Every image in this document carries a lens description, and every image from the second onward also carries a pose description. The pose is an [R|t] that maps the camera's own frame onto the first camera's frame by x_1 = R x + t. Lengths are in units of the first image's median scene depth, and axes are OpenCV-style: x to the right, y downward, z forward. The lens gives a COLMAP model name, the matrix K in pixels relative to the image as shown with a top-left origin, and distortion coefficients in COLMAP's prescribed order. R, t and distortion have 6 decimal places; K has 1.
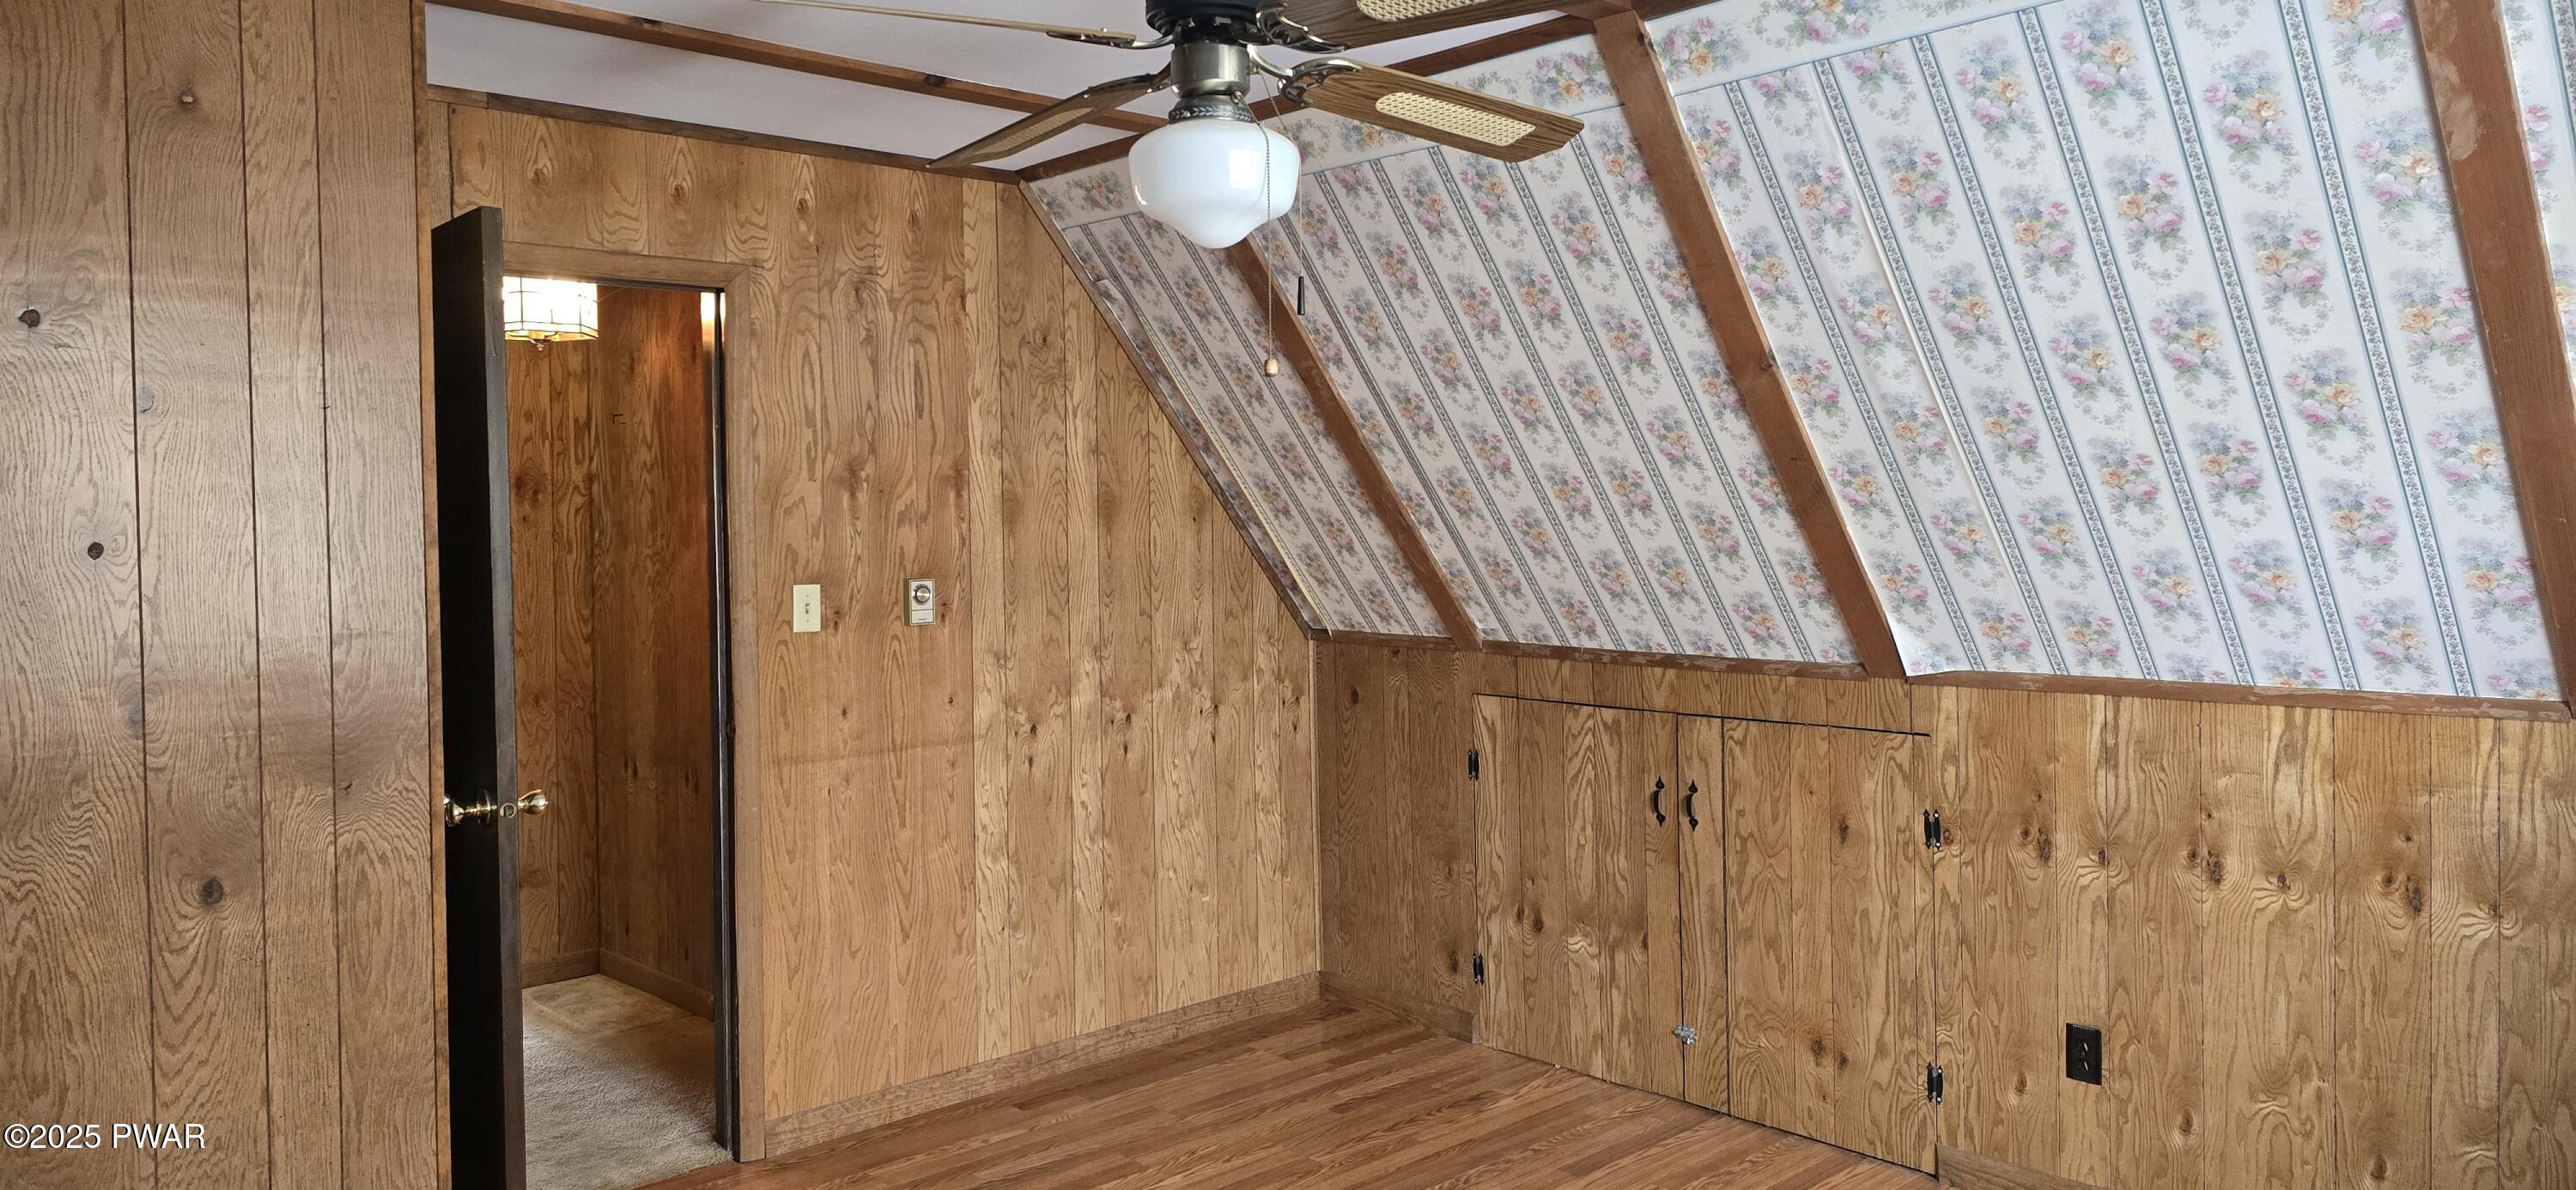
lens RADIAL K [[1699.6, 0, 1288.0], [0, 1699.6, 595.0], [0, 0, 1]] dist [0.000013, -0.001416]
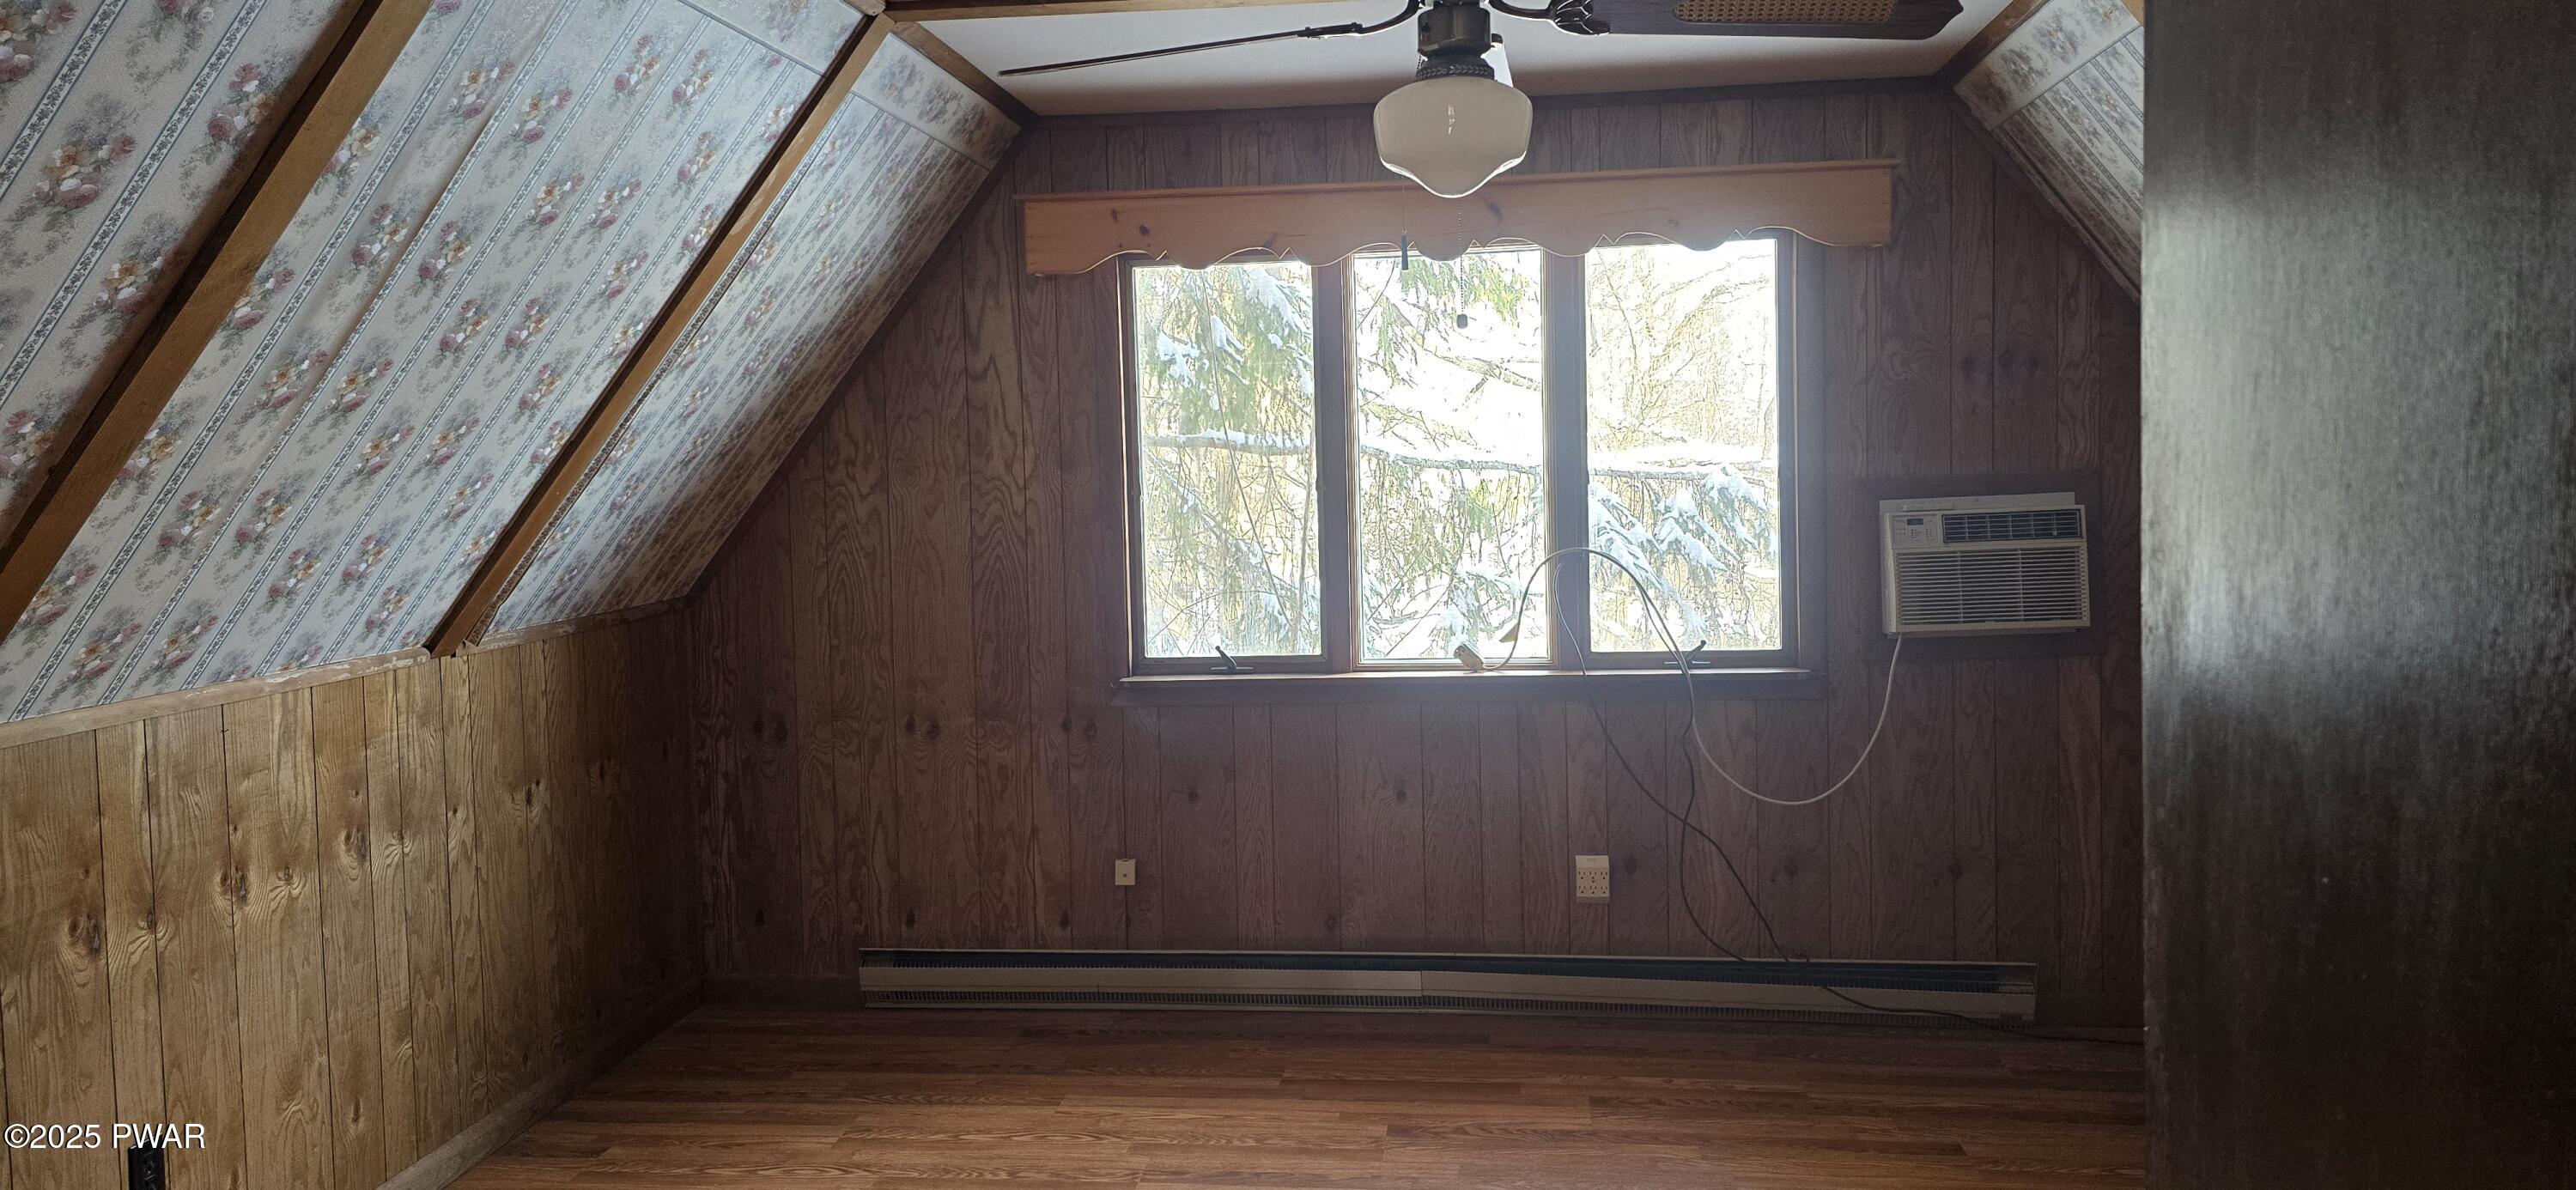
lens RADIAL K [[1699.6, 0, 1288.0], [0, 1699.6, 595.0], [0, 0, 1]] dist [0.000013, -0.001416]
pose [[-0.650081, -0.034620, 0.759076, -0.516112], [0.056841, 0.993947, 0.094011, -0.047662], [-0.757736, 0.104261, -0.644178, 1.177136]]
